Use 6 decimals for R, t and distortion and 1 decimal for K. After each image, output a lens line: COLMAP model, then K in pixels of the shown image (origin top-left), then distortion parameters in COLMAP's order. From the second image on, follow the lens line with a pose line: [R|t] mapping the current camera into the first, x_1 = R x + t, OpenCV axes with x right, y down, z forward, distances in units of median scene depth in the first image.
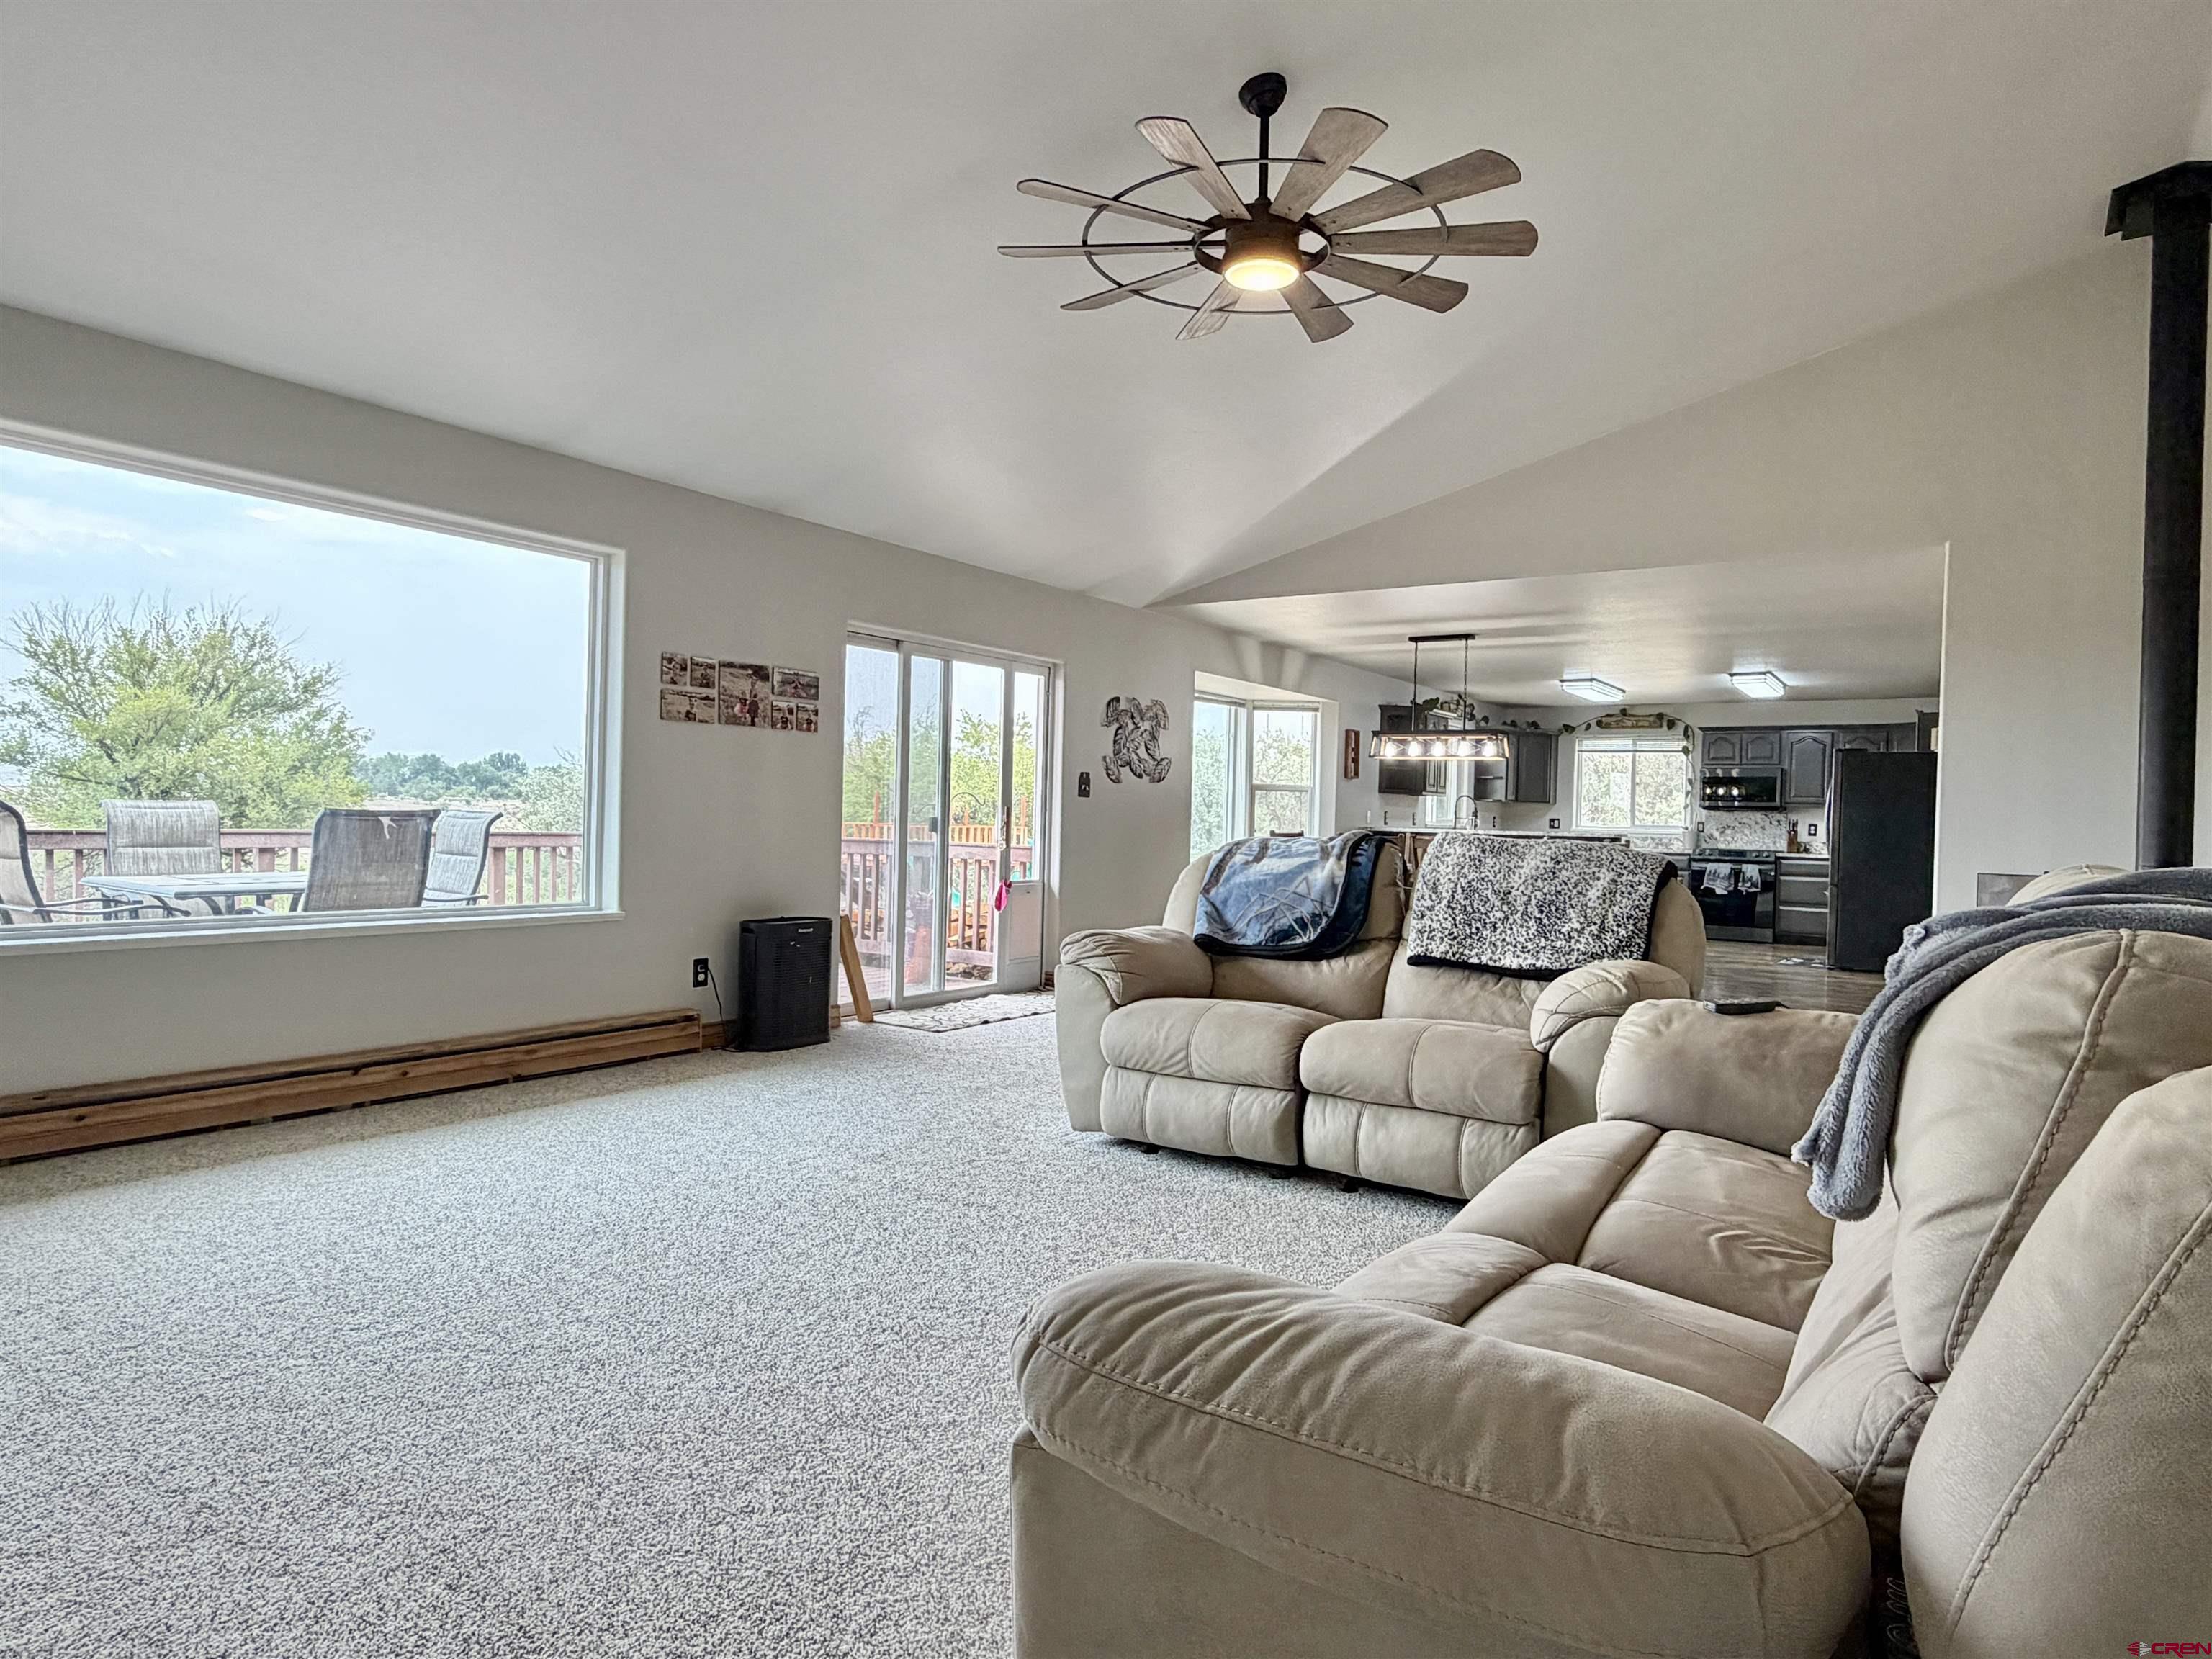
lens RADIAL K [[1290.4, 0, 1095.7], [0, 1290.4, 828.8], [0, 0, 1]] dist [-0.002839, -0.001229]
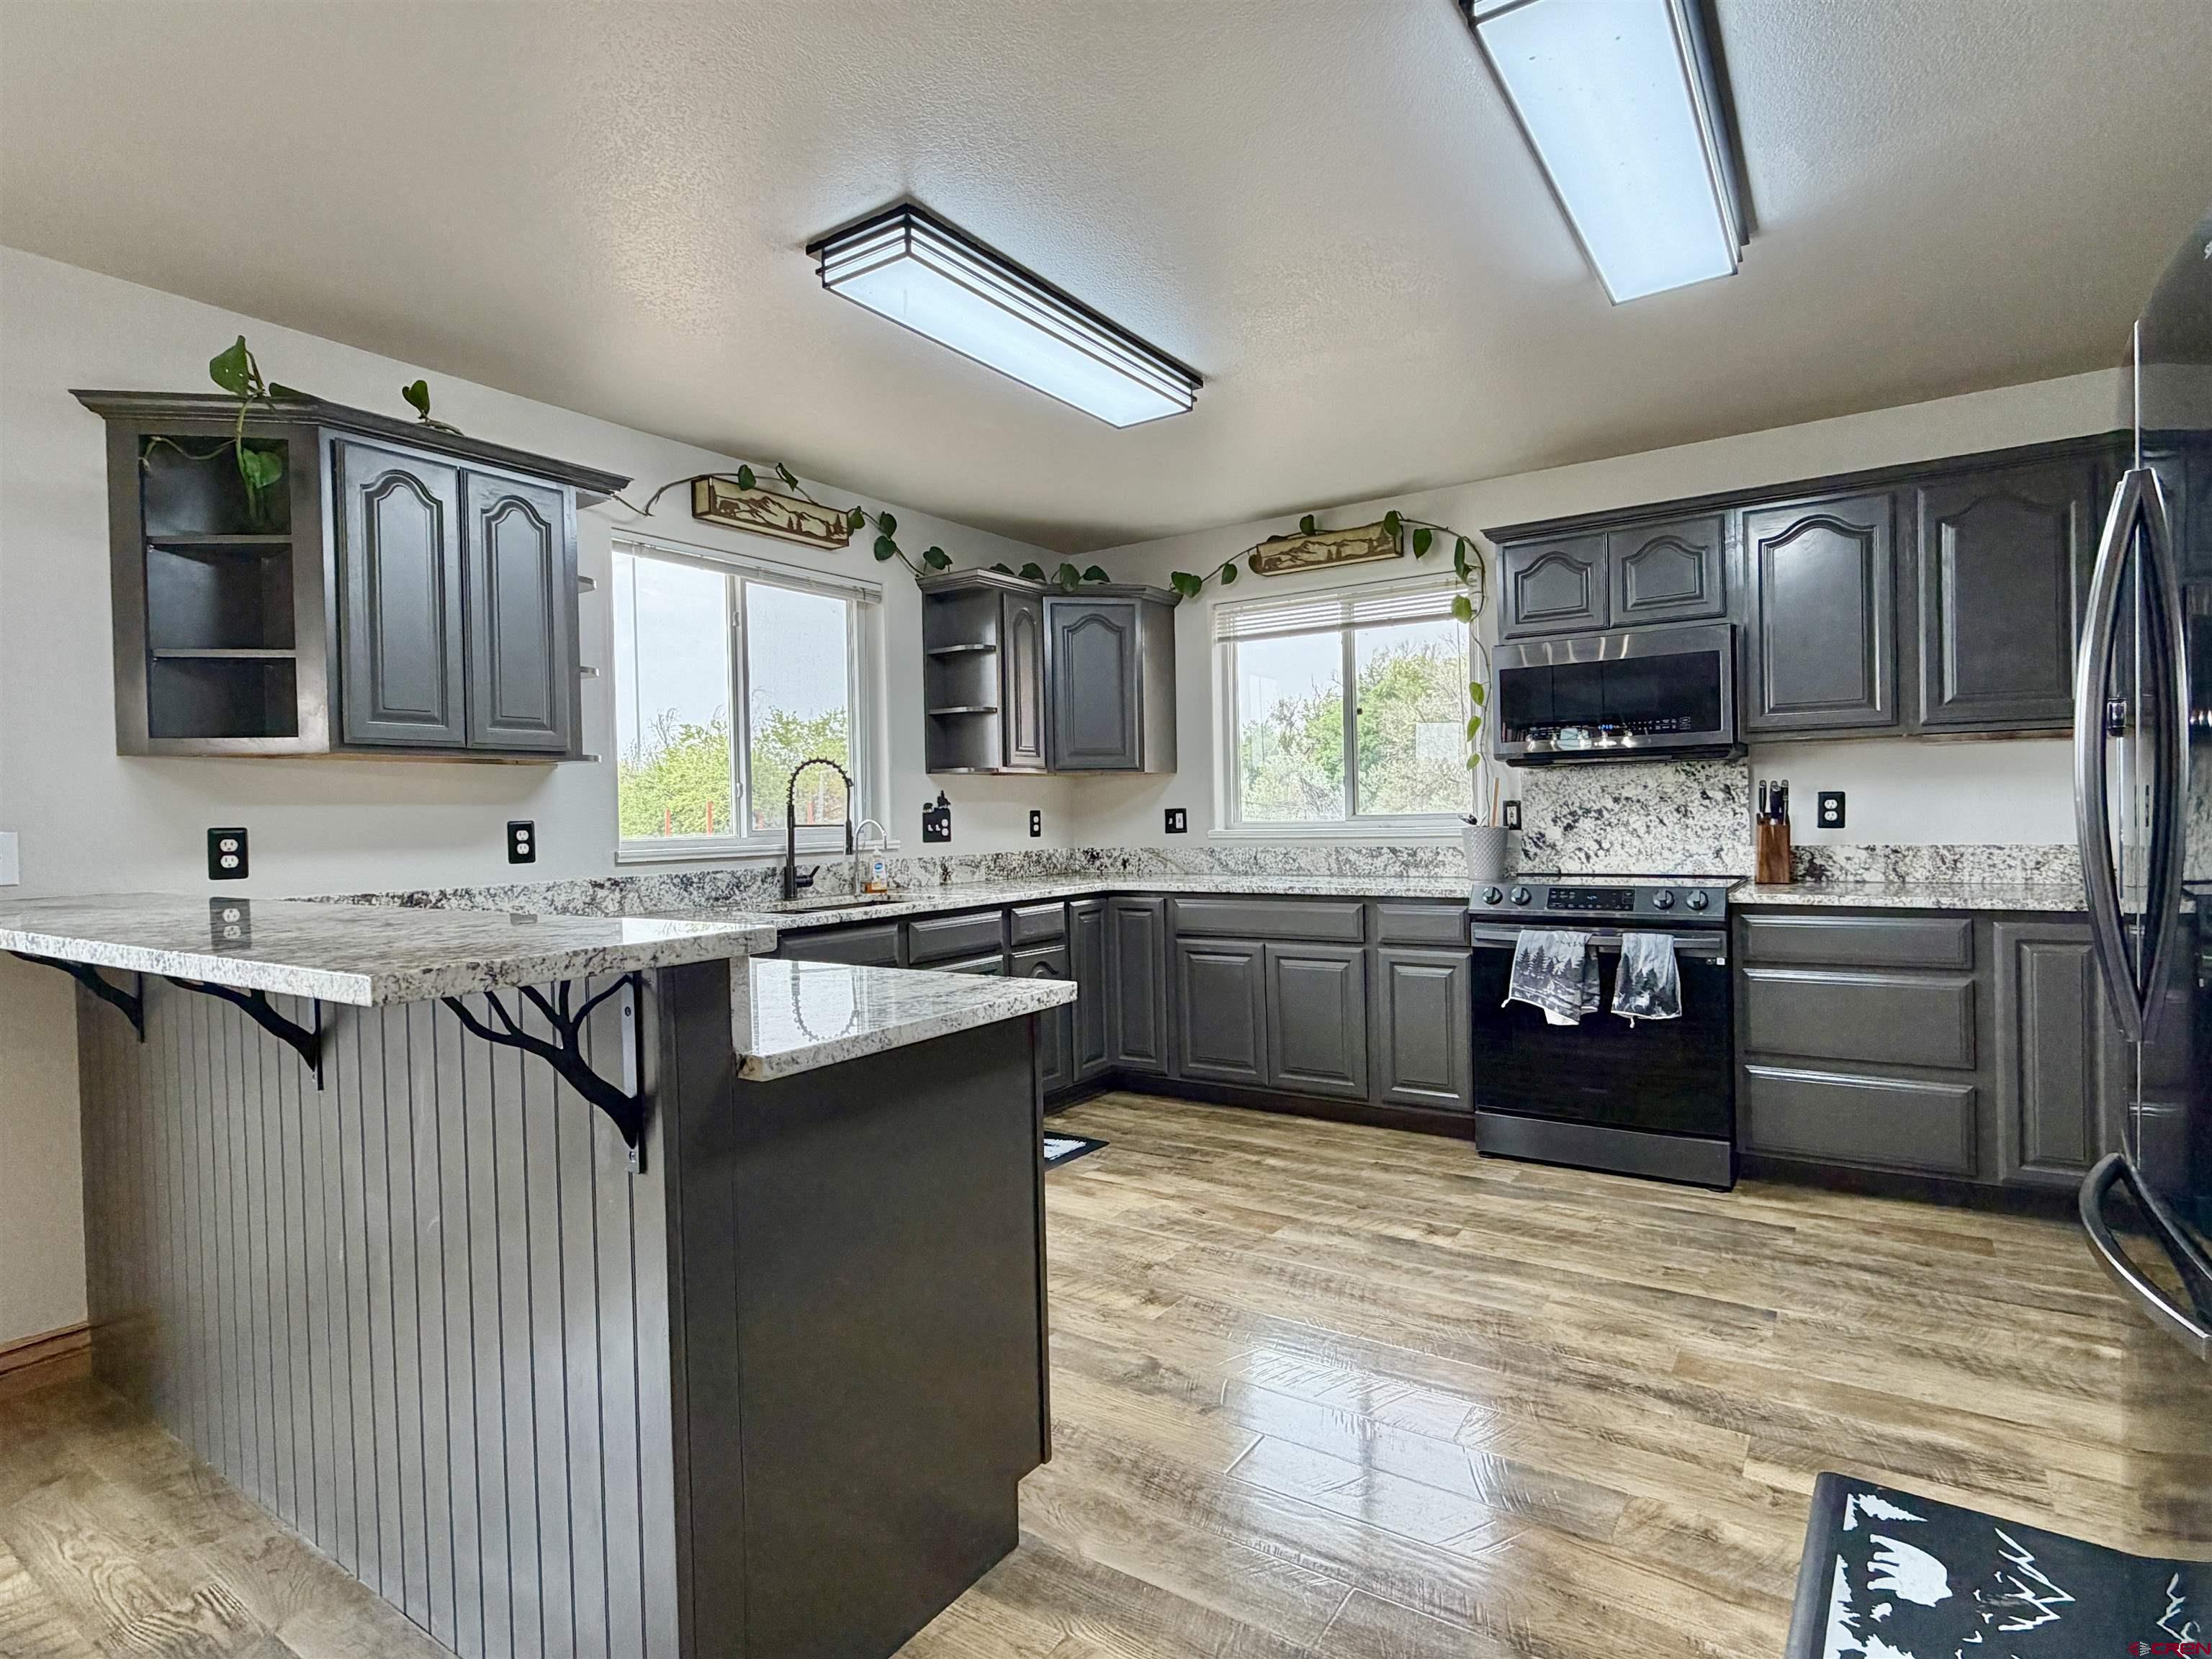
lens RADIAL K [[1140.2, 0, 1103.0], [0, 1140.2, 831.9], [0, 0, 1]] dist [0.002834, -0.008316]
pose [[0.998802, -0.048215, 0.008310, 0.360233], [0.048165, 0.998820, 0.006167, -0.004330], [-0.008597, -0.005759, 0.999946, 0.696654]]
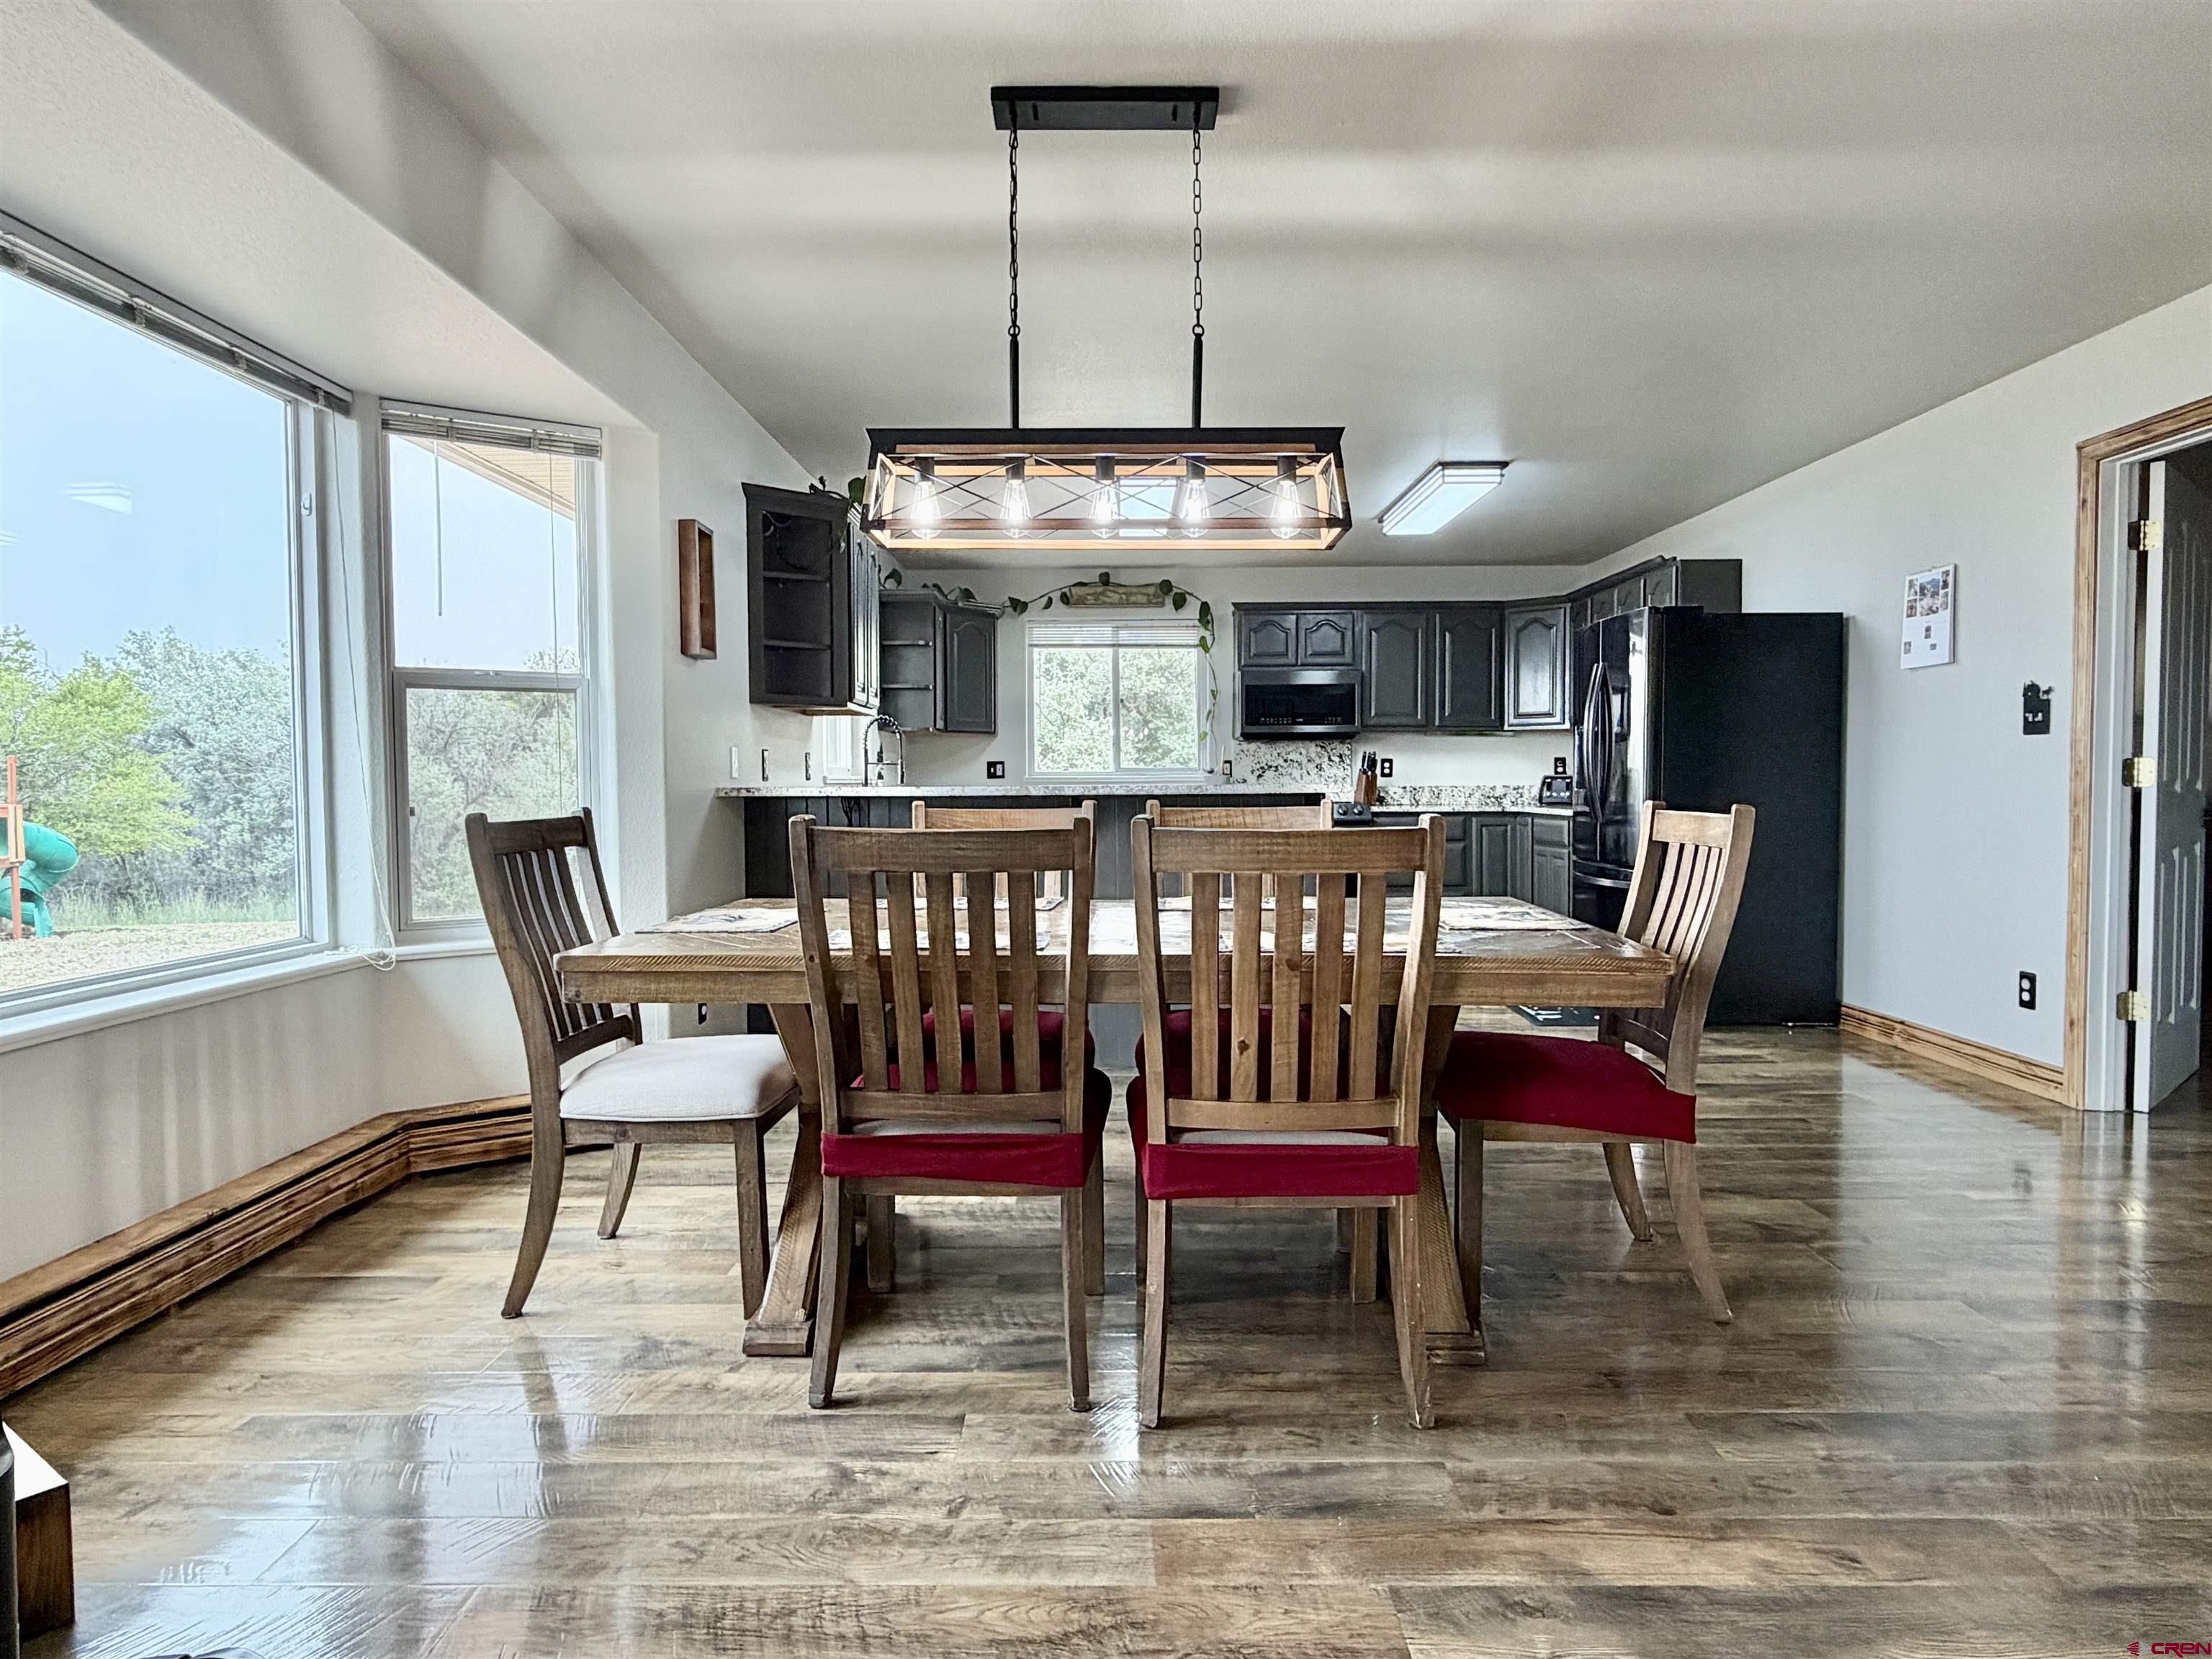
lens RADIAL K [[1290.4, 0, 1095.7], [0, 1290.4, 828.8], [0, 0, 1]] dist [-0.002839, -0.001229]
pose [[0.827622, -0.051220, 0.558944, 0.071772], [0.032429, 0.998528, 0.043485, -0.001564], [-0.560348, -0.017863, 0.828064, 0.537314]]
